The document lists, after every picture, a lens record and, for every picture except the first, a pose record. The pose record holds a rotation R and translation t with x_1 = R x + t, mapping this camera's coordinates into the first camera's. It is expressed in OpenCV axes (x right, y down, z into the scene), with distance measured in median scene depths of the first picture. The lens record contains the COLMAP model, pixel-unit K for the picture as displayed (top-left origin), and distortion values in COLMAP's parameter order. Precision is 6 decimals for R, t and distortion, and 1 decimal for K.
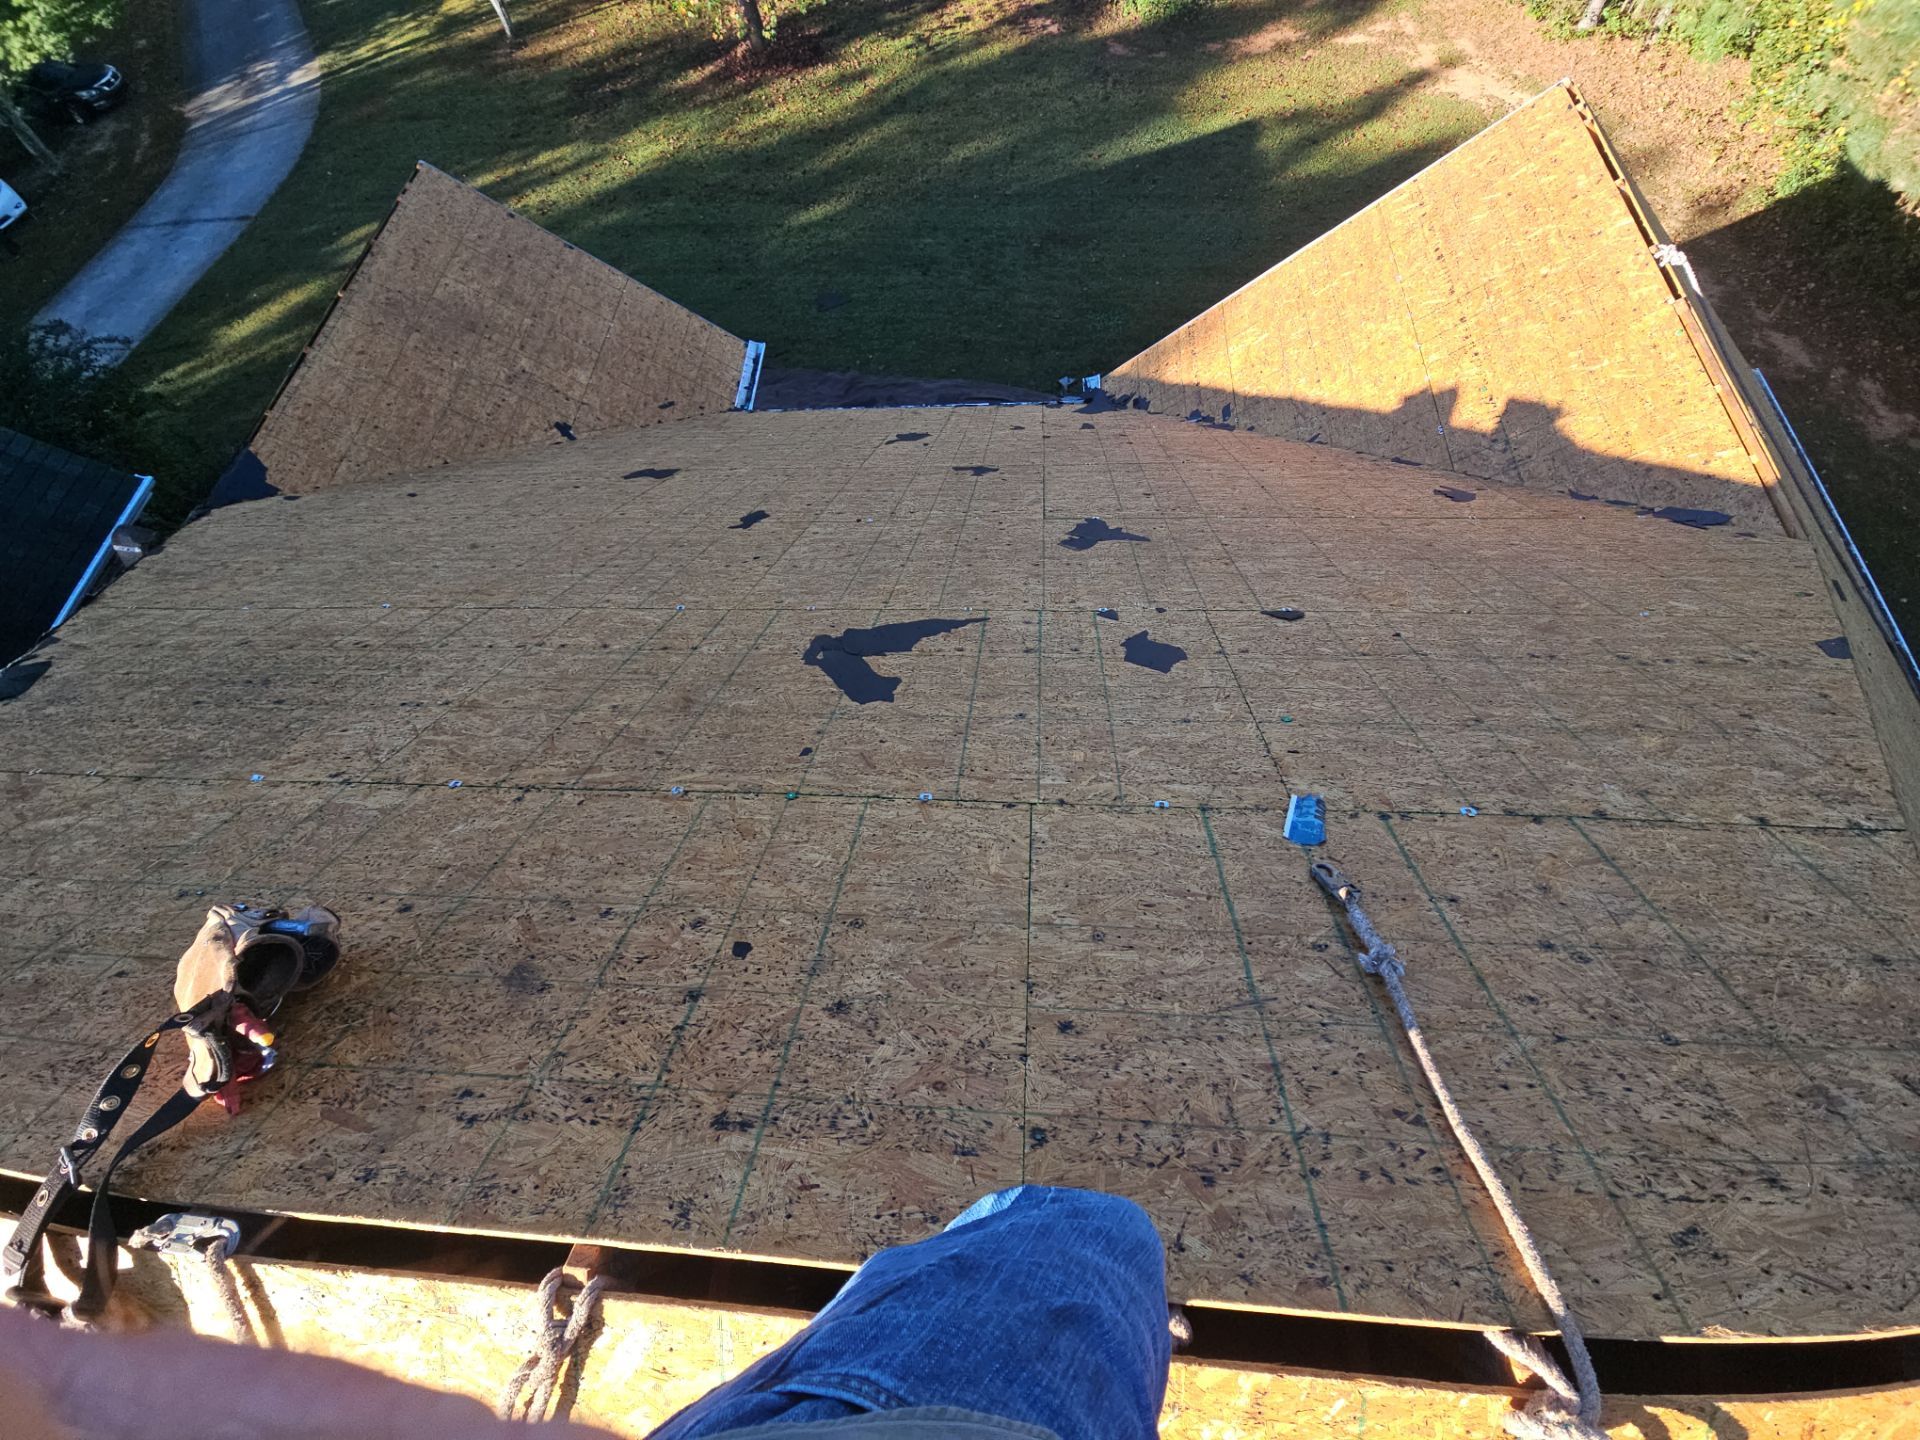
lens RADIAL K [[771.9, 0, 962.2], [0, 771.9, 693.6], [0, 0, 1]] dist [0.000532, -0.009288]
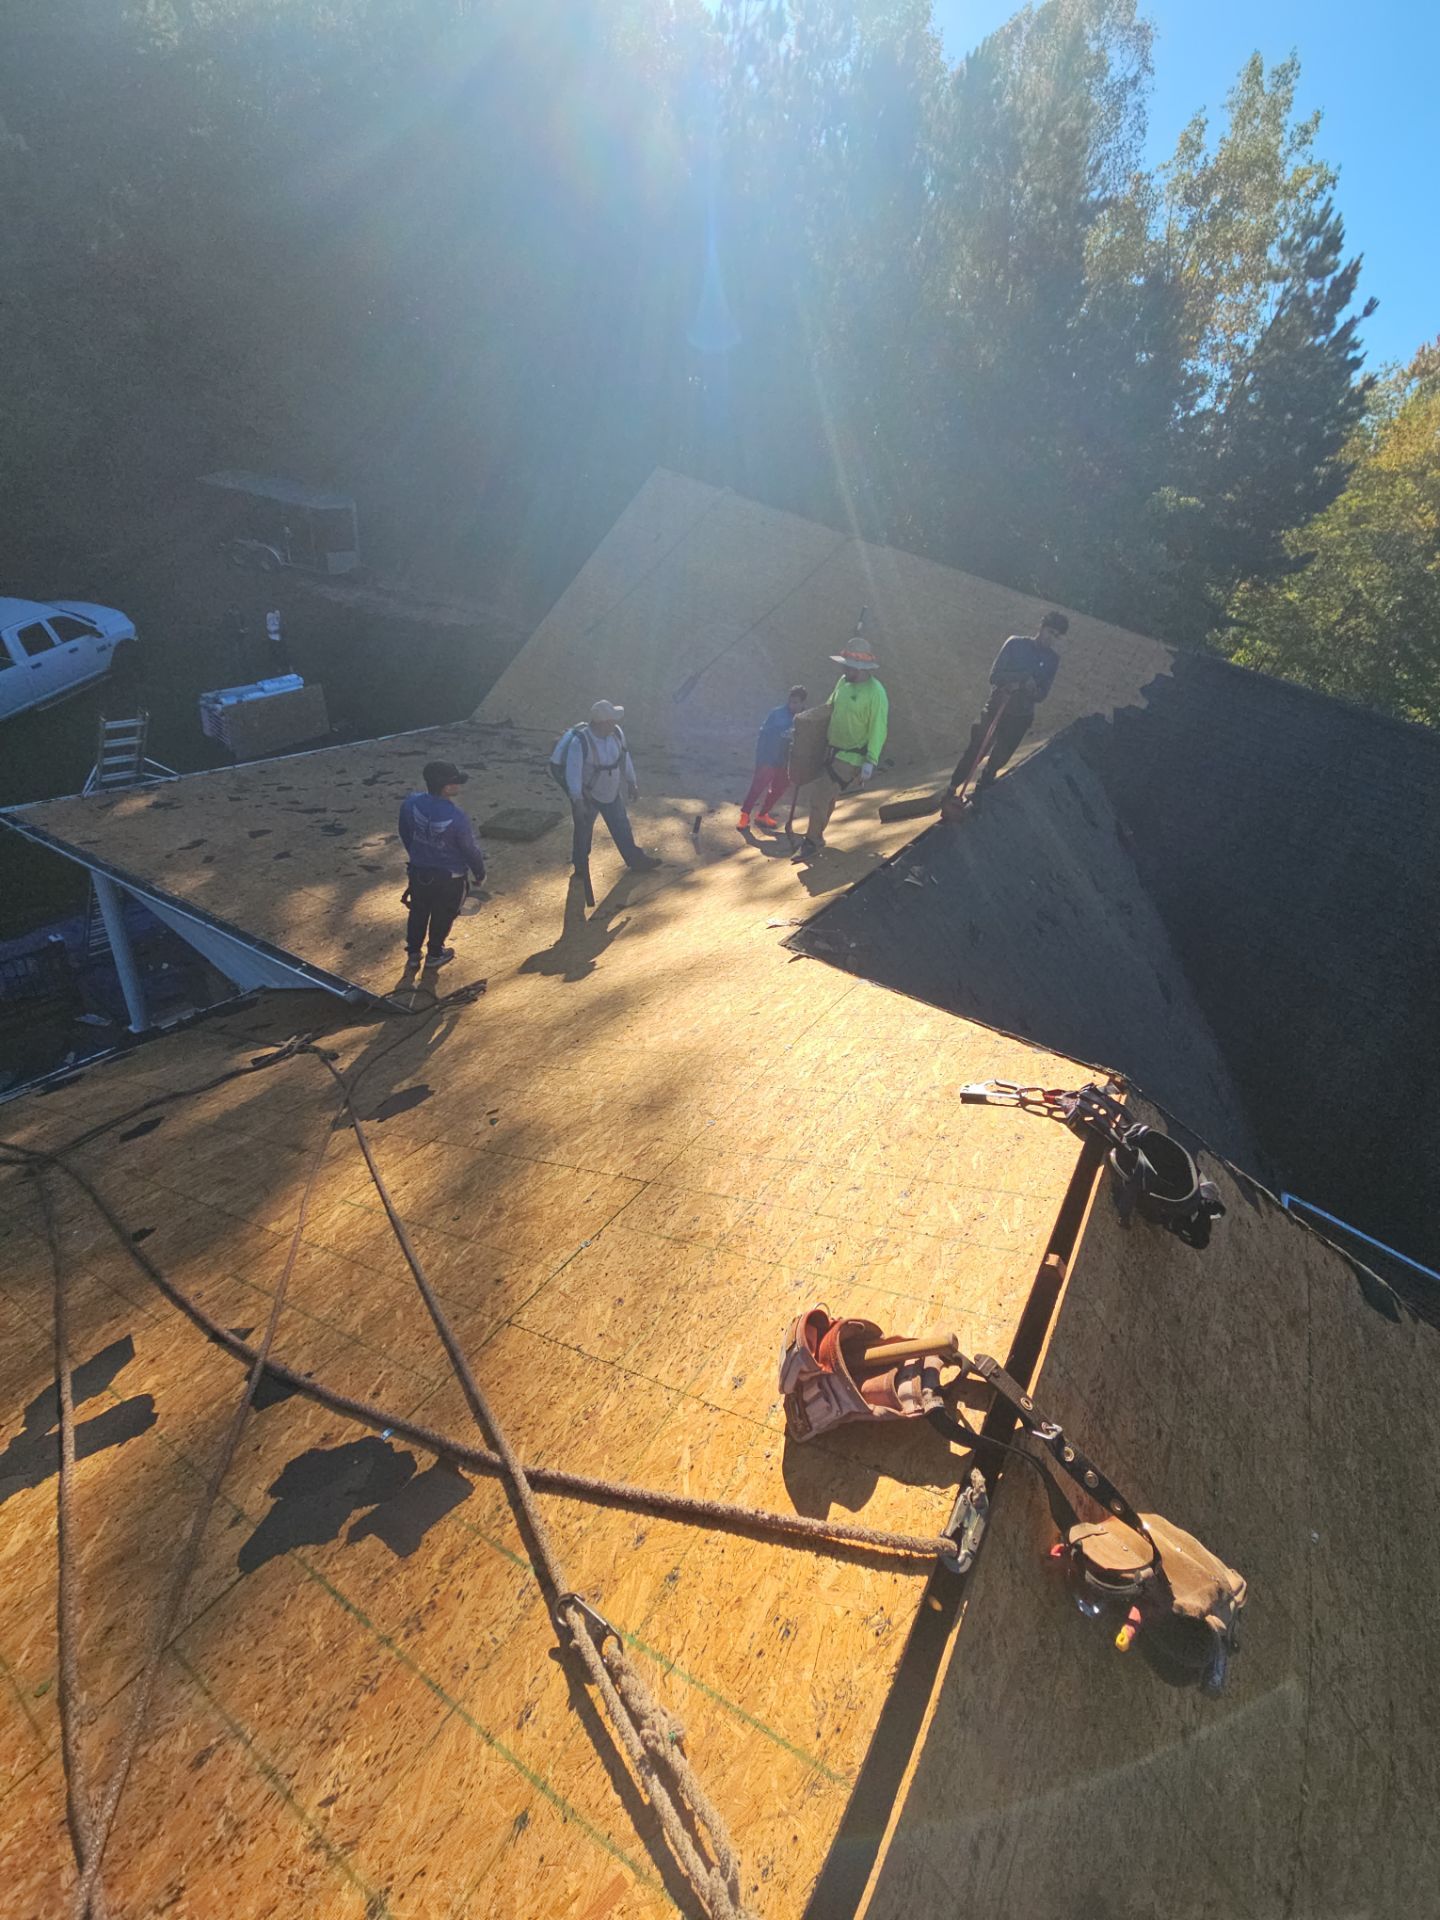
lens RADIAL K [[771.9, 0, 720.0], [0, 771.9, 960.0], [0, 0, 1]] dist [0.000532, -0.009288]
pose [[-0.538135, 0.437958, -0.720142, -0.182693], [-0.811276, -0.037445, 0.583463, 0.191783], [0.228566, 0.898215, 0.375455, -0.148337]]
